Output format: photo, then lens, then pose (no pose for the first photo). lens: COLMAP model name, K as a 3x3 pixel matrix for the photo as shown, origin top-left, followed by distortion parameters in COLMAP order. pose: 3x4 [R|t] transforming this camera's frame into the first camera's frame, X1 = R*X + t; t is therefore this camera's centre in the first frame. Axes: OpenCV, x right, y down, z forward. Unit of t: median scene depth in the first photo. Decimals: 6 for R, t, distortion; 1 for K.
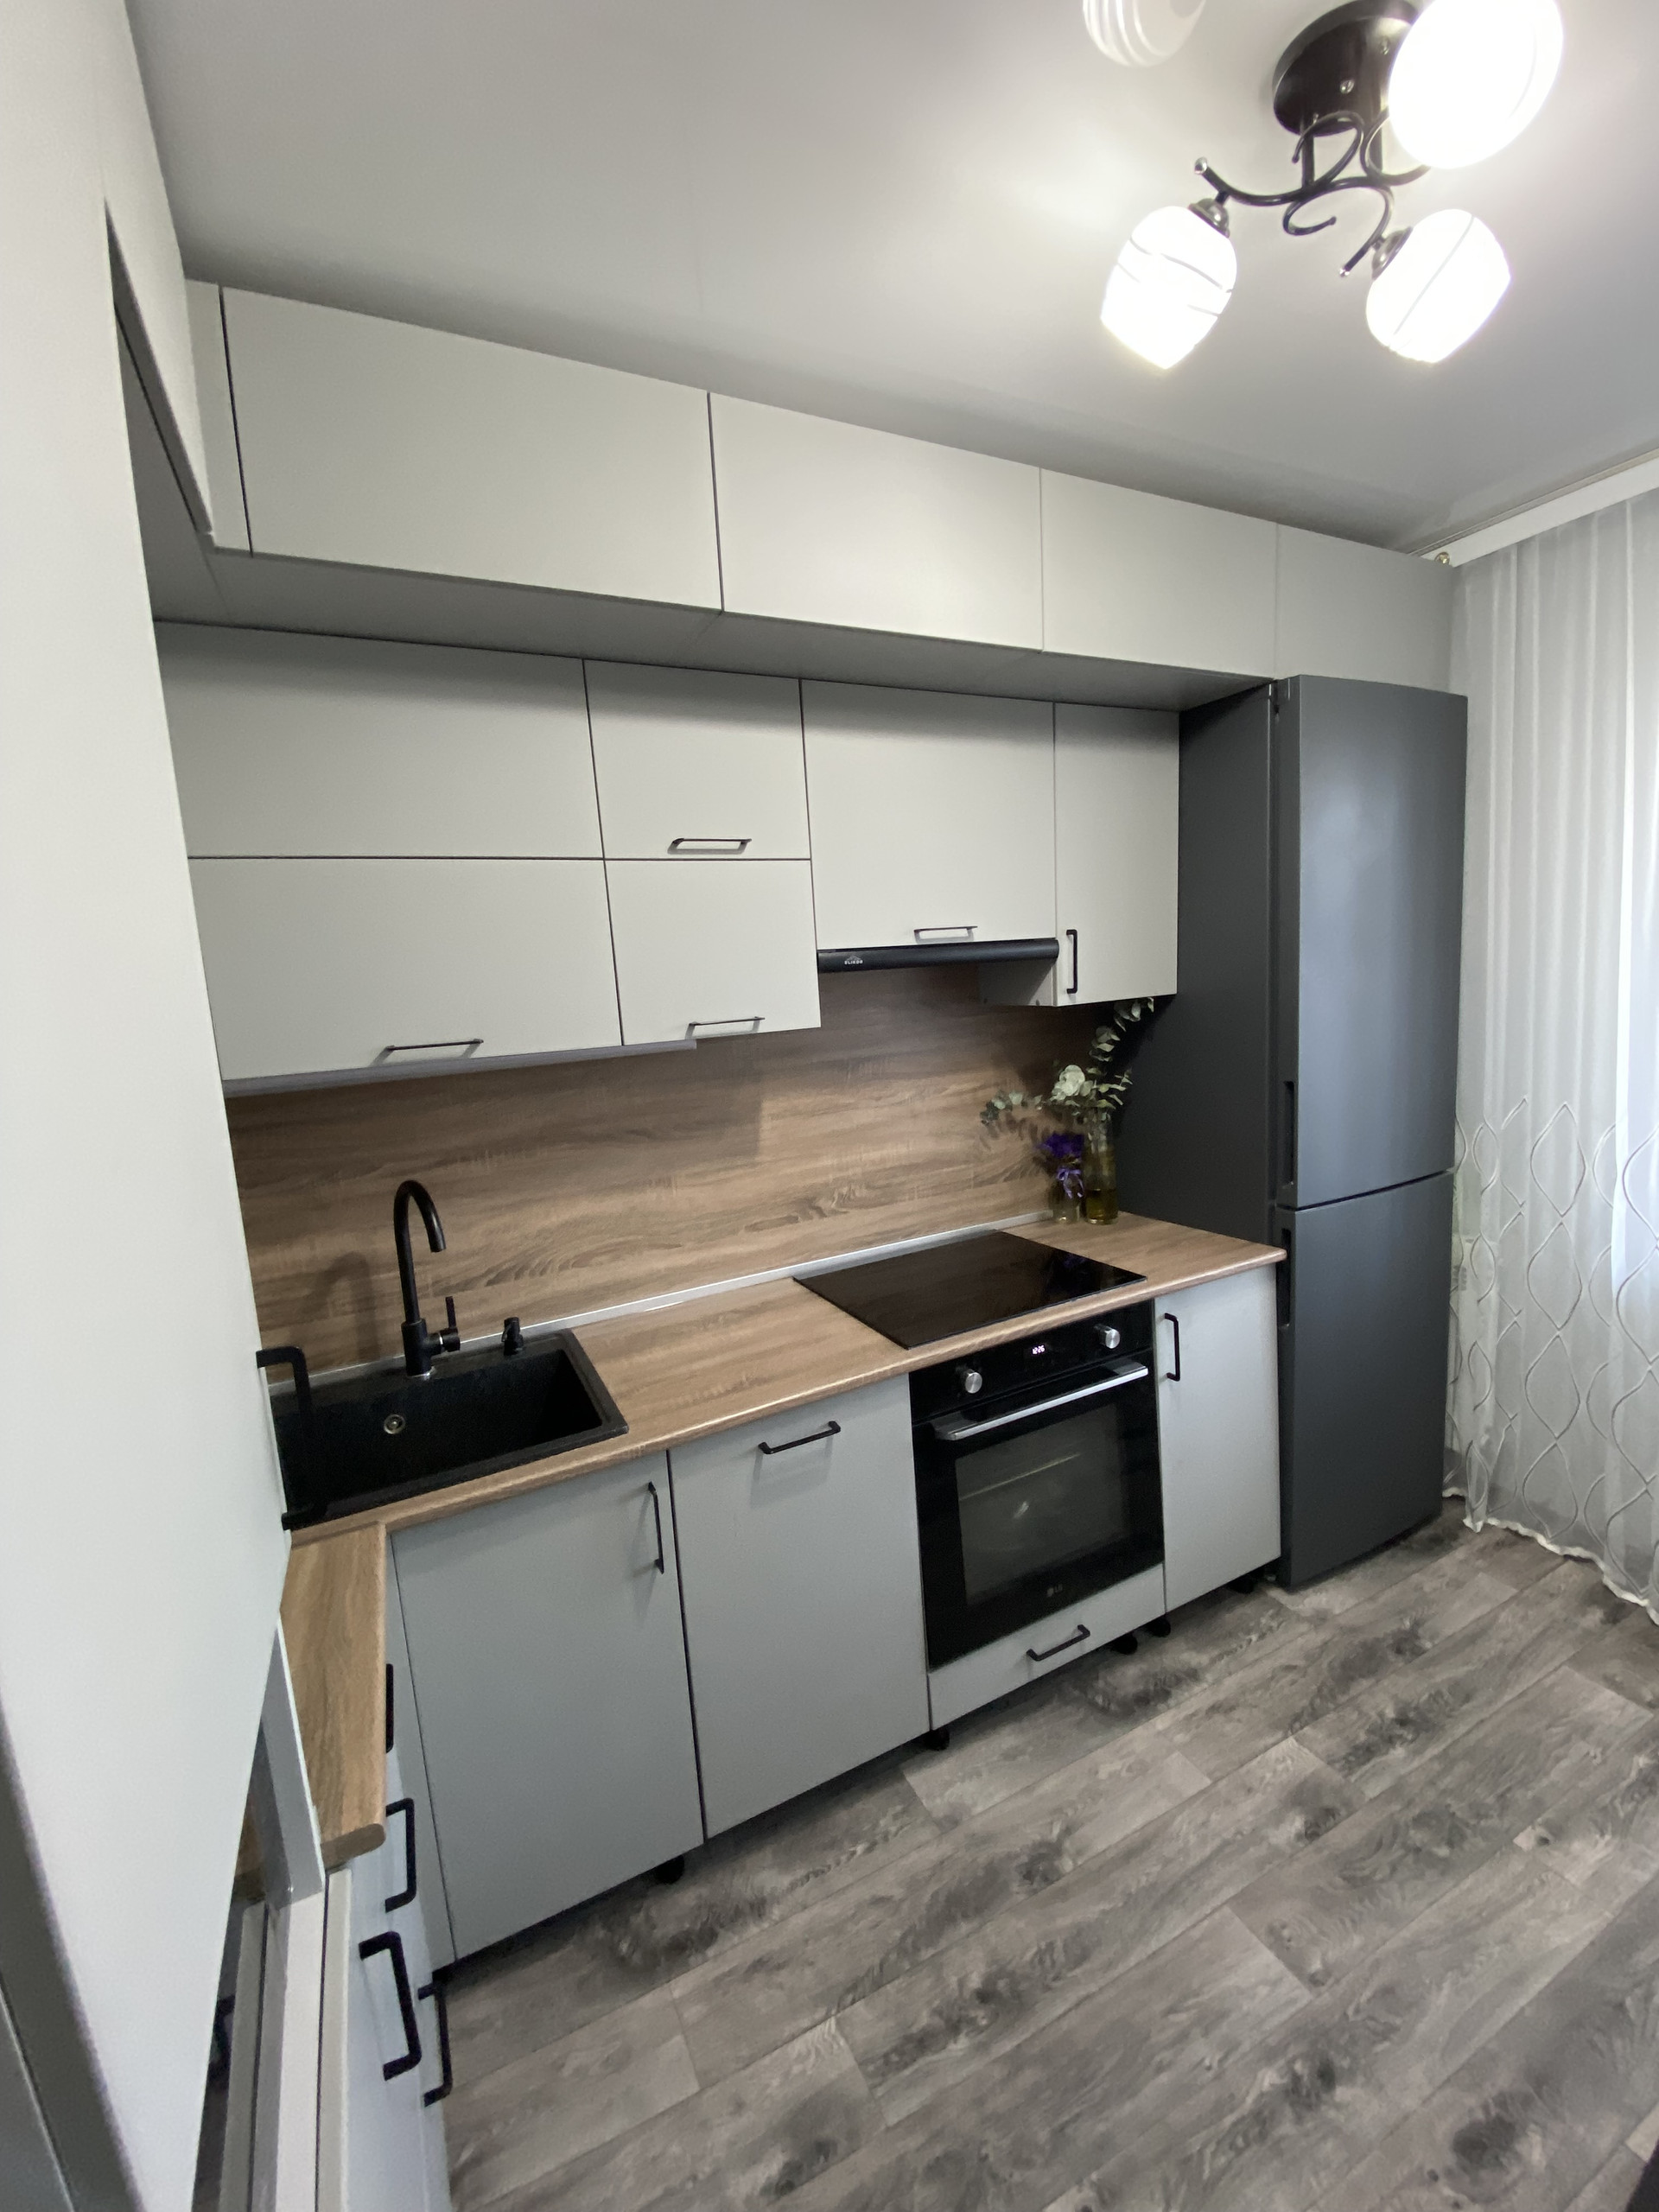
lens RADIAL K [[894.0, 0, 820.7], [0, 894.0, 1097.9], [0, 0, 1]] dist [0.018460, -0.019295]
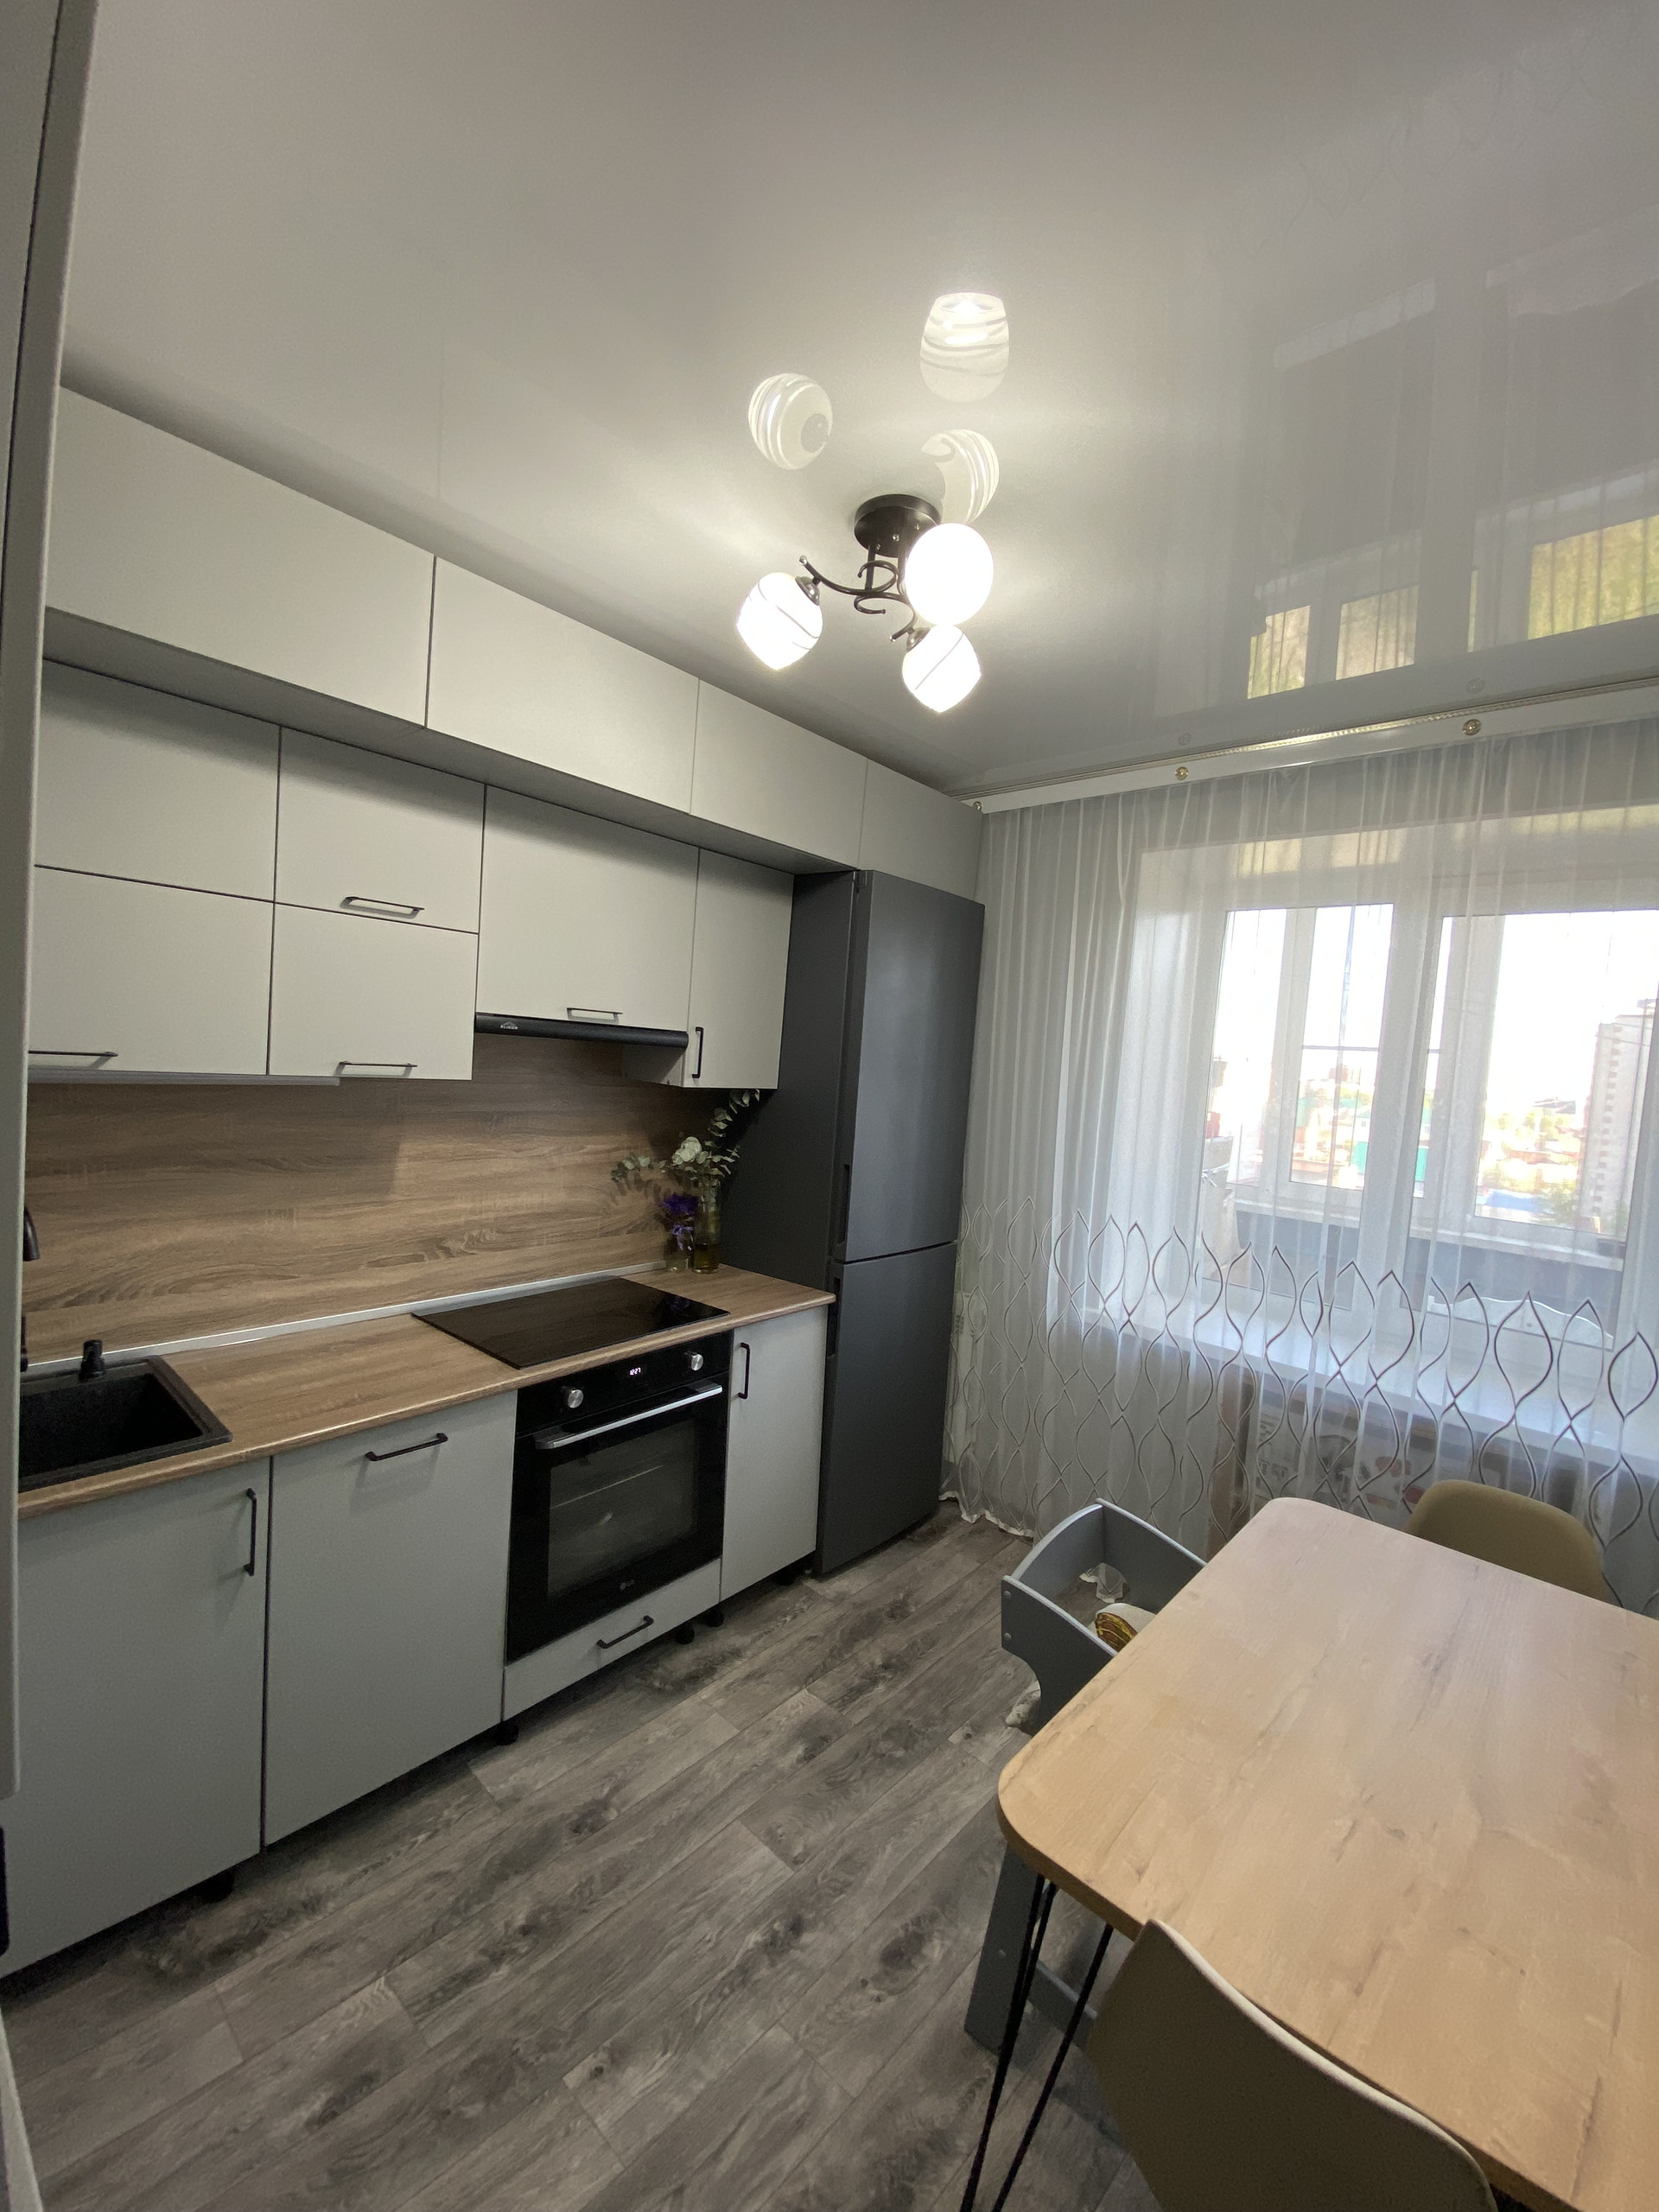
lens RADIAL K [[894.0, 0, 820.7], [0, 894.0, 1097.9], [0, 0, 1]] dist [0.018460, -0.019295]
pose [[0.920041, 0.112401, 0.375353, -0.018417], [-0.080492, 0.991757, -0.099691, 0.021842], [-0.383464, 0.061507, 0.921505, -0.231737]]
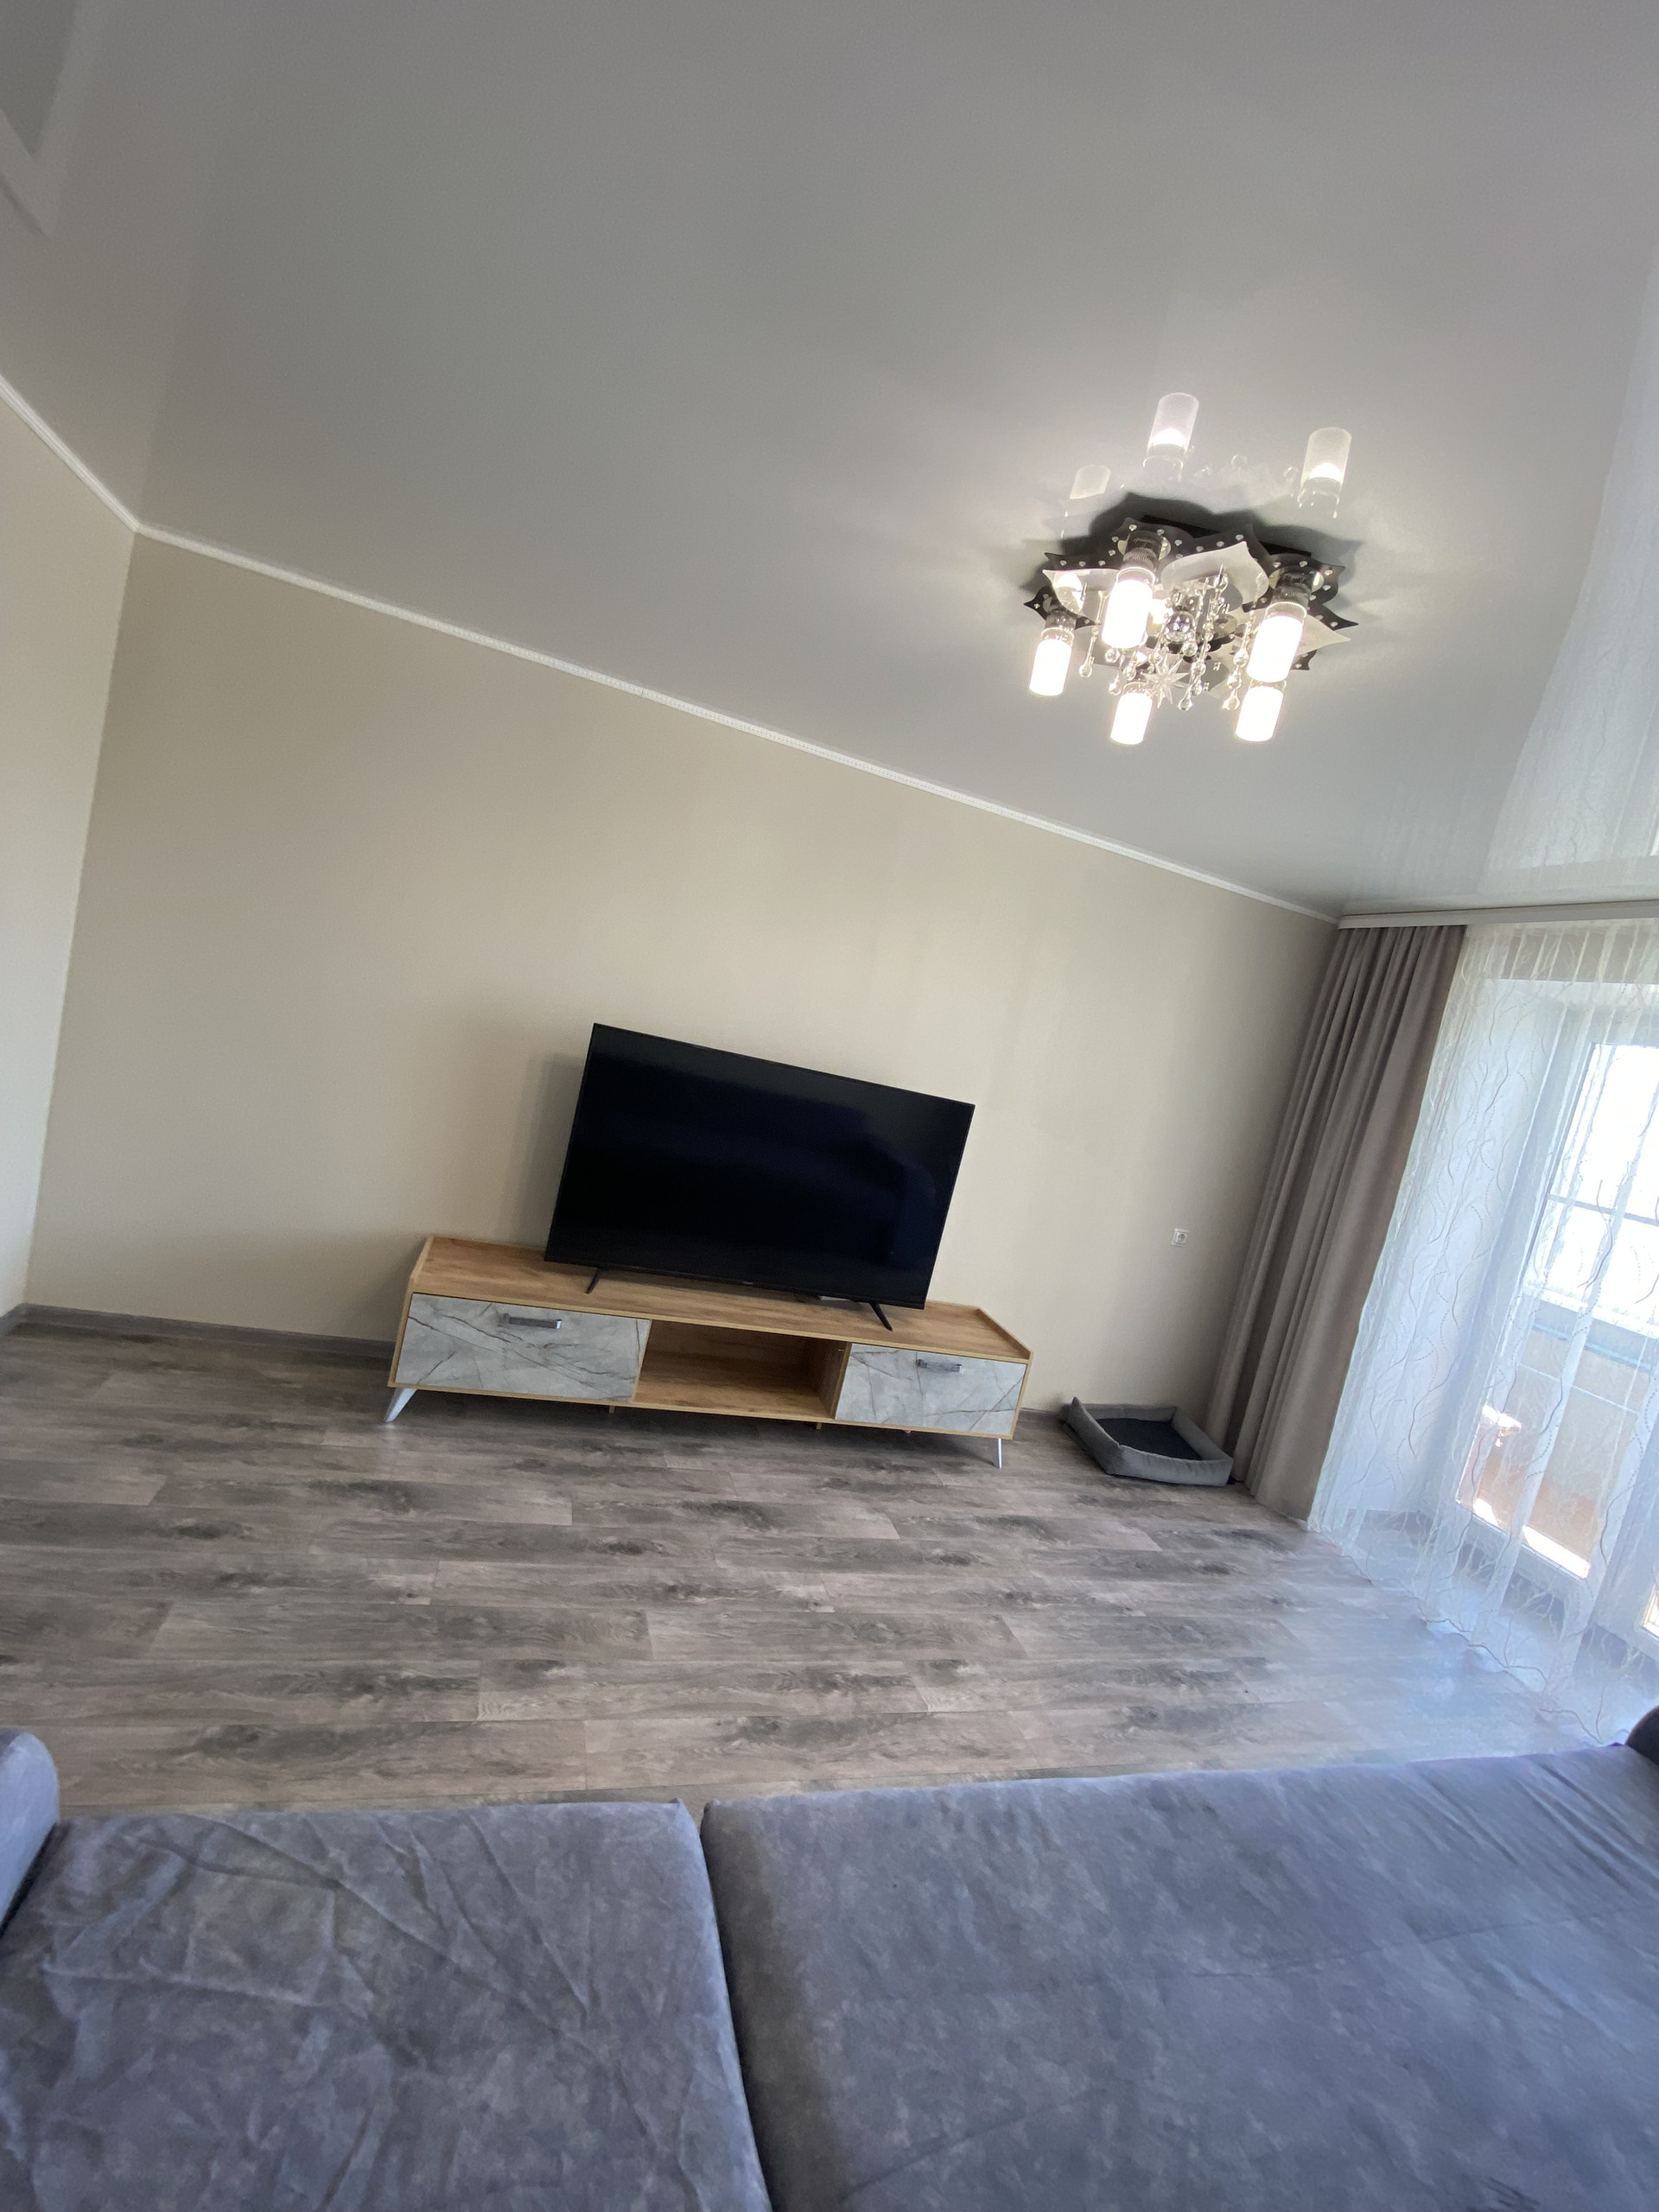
lens RADIAL K [[890.6, 0, 822.3], [0, 890.6, 1106.2], [0, 0, 1]] dist [0.027345, -0.022048]
pose [[-0.977082, -0.165818, 0.133475, 0.135622], [-0.135612, 0.968226, 0.210116, -0.242971], [-0.164075, 0.187200, -0.968523, 1.961081]]
